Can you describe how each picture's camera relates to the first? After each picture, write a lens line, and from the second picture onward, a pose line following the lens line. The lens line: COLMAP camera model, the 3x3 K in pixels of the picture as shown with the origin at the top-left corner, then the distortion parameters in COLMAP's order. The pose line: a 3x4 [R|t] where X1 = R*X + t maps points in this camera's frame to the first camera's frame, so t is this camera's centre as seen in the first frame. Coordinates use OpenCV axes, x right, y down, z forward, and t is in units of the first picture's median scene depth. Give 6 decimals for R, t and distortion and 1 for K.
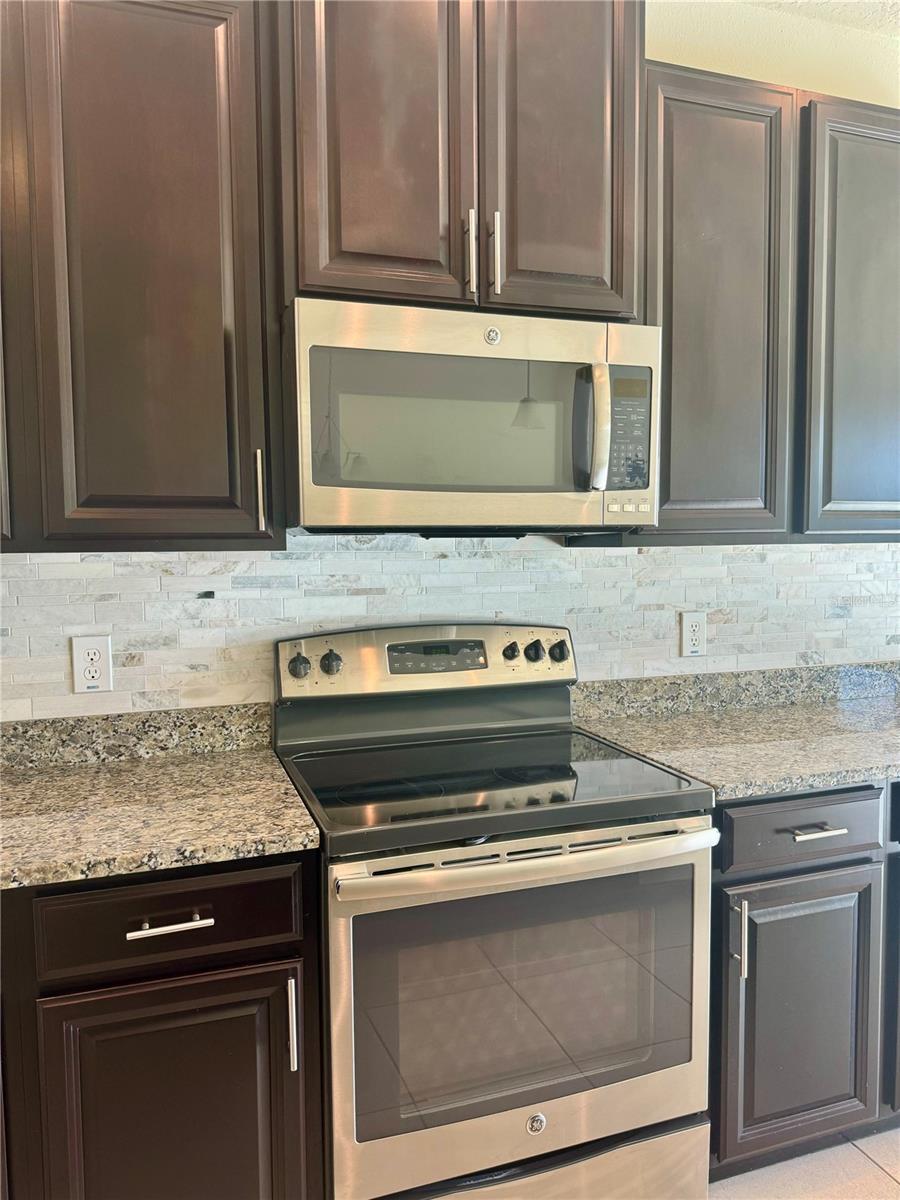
lens RADIAL K [[850.9, 0, 447.7], [0, 850.9, 602.4], [0, 0, 1]] dist [0.049005, -0.046672]
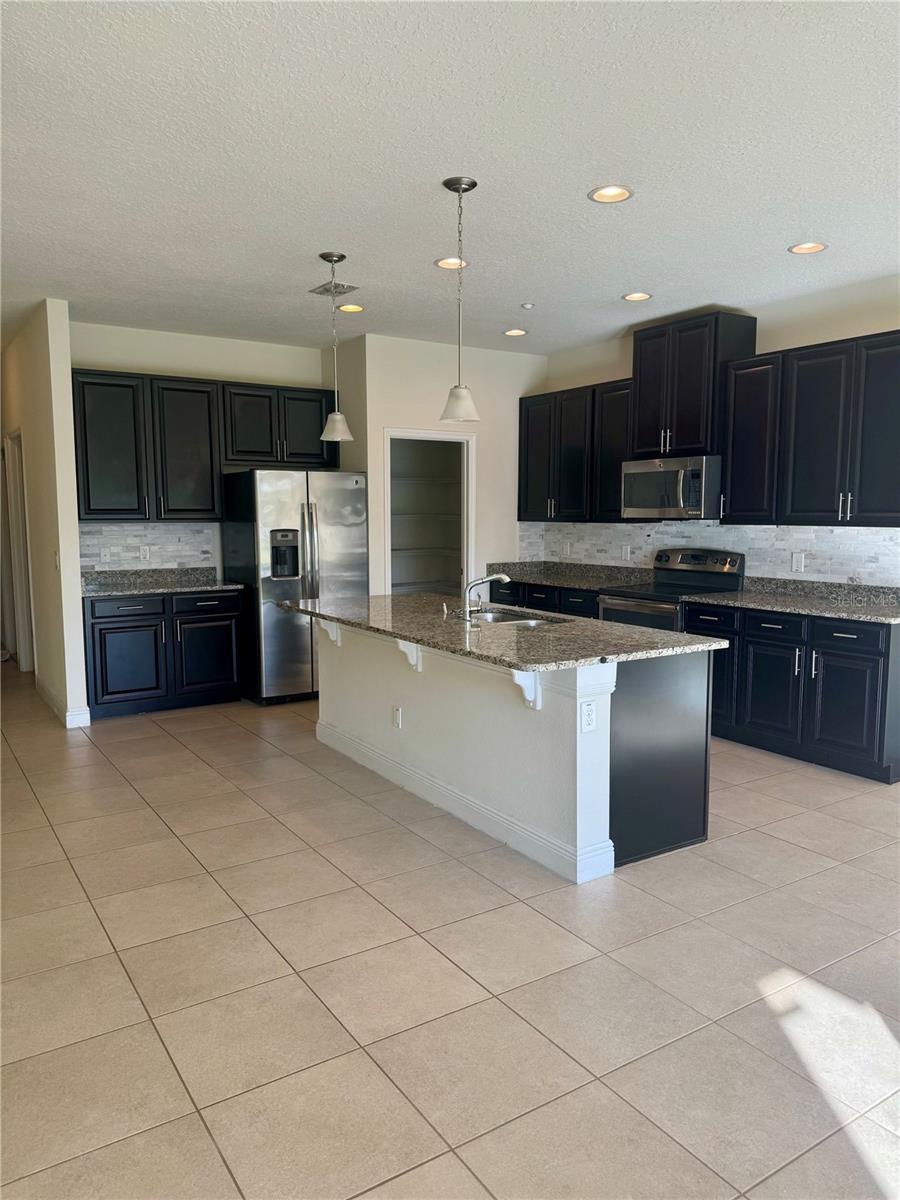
lens RADIAL K [[850.9, 0, 447.7], [0, 850.9, 601.1], [0, 0, 1]] dist [0.049005, -0.046672]
pose [[0.254482, 0.116123, -0.960080, 2.367057], [-0.061661, 0.992693, 0.103724, -0.044343], [0.965110, 0.032804, 0.259782, -0.553217]]
